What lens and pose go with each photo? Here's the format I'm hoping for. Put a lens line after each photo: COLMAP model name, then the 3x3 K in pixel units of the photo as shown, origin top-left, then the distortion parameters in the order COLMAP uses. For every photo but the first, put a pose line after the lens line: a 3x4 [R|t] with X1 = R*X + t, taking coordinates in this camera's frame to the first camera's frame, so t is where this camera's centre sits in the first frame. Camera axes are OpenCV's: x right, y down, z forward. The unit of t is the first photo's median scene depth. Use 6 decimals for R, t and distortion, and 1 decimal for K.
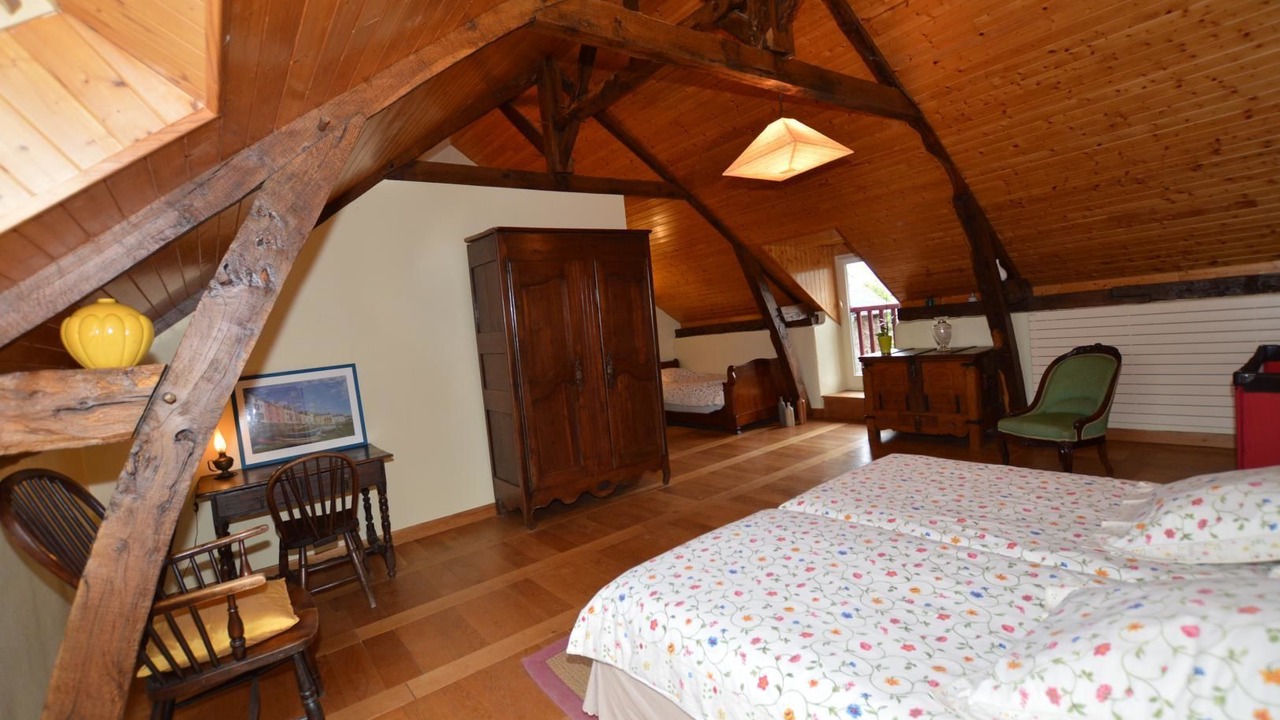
lens RADIAL K [[563.2, 0, 638.6], [0, 563.2, 362.7], [0, 0, 1]] dist [0.027337, -0.000005]
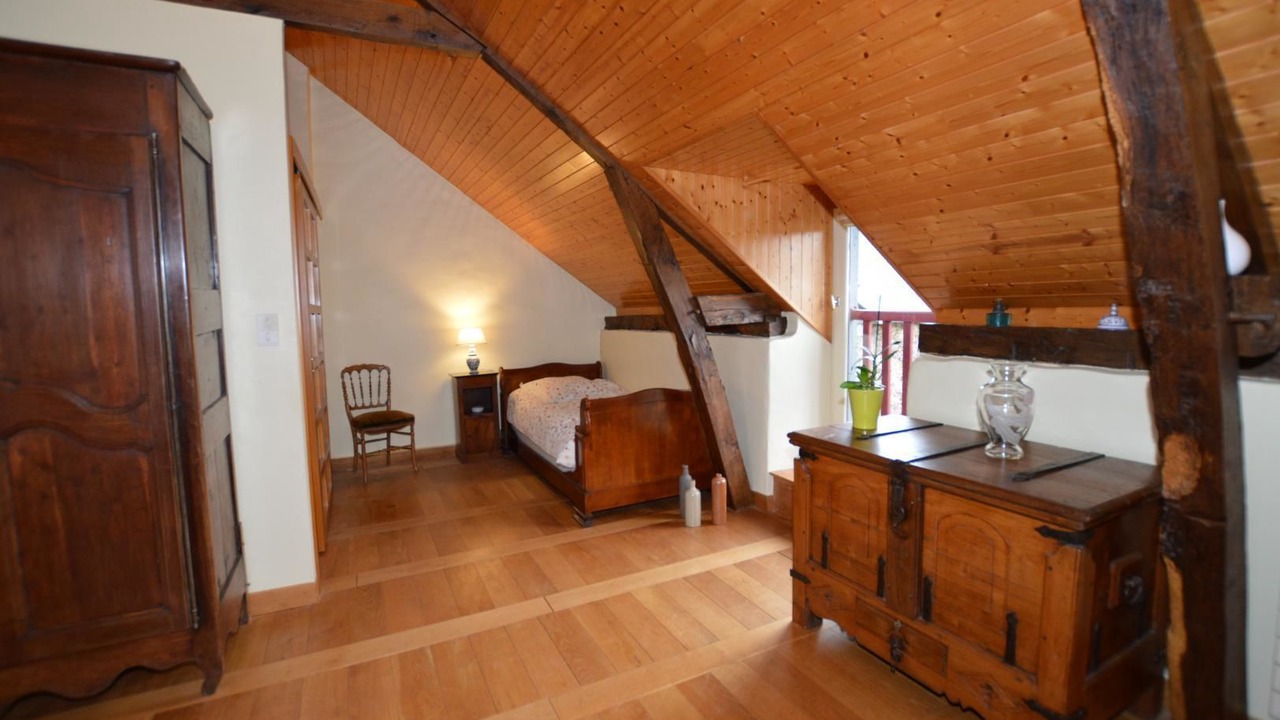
lens RADIAL K [[559.6, 0, 640.0], [0, 559.6, 360.0], [0, 0, 1]] dist [-0.001687, -0.000284]
pose [[0.979967, 0.114955, -0.162636, 0.319742], [-0.108416, 0.992919, 0.048557, -0.065812], [0.167067, -0.029952, 0.985491, 0.539588]]
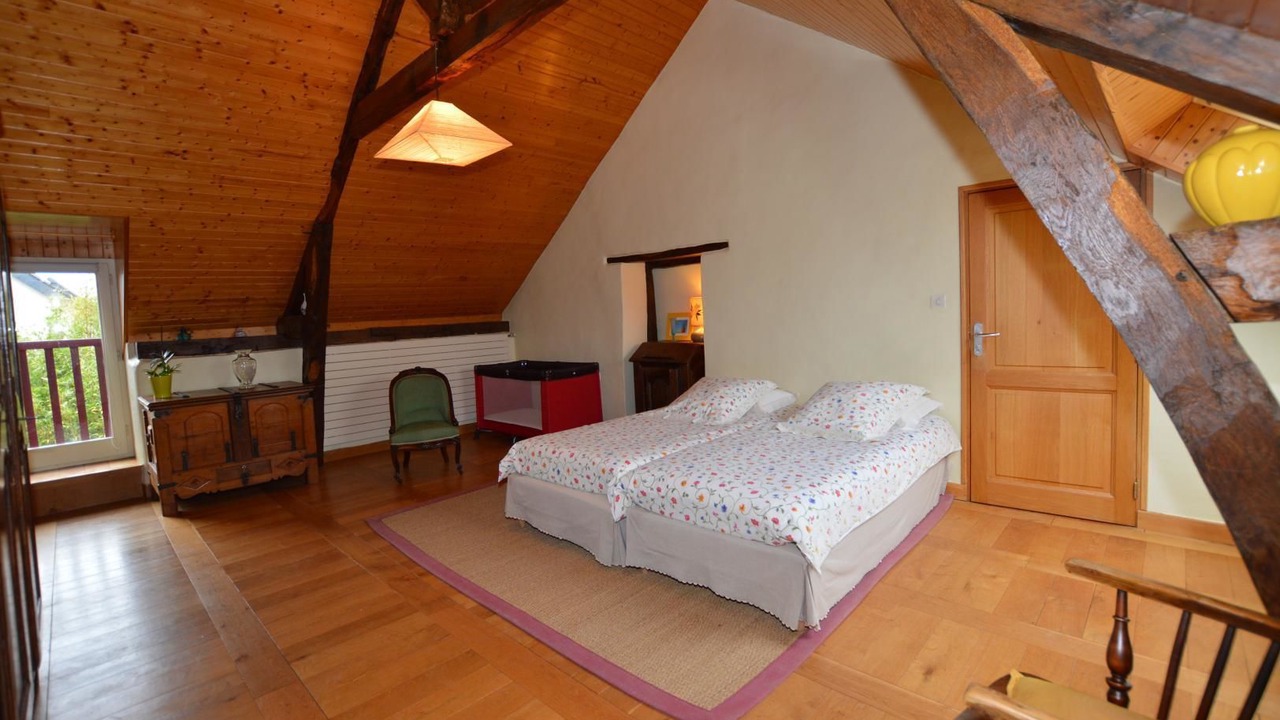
lens RADIAL K [[559.6, 0, 640.0], [0, 559.6, 360.0], [0, 0, 1]] dist [-0.001687, -0.000284]
pose [[-0.148928, 0.026855, 0.988483, -0.370040], [0.130440, 0.991430, -0.007282, 0.018623], [-0.980207, 0.127853, -0.151155, 0.464657]]
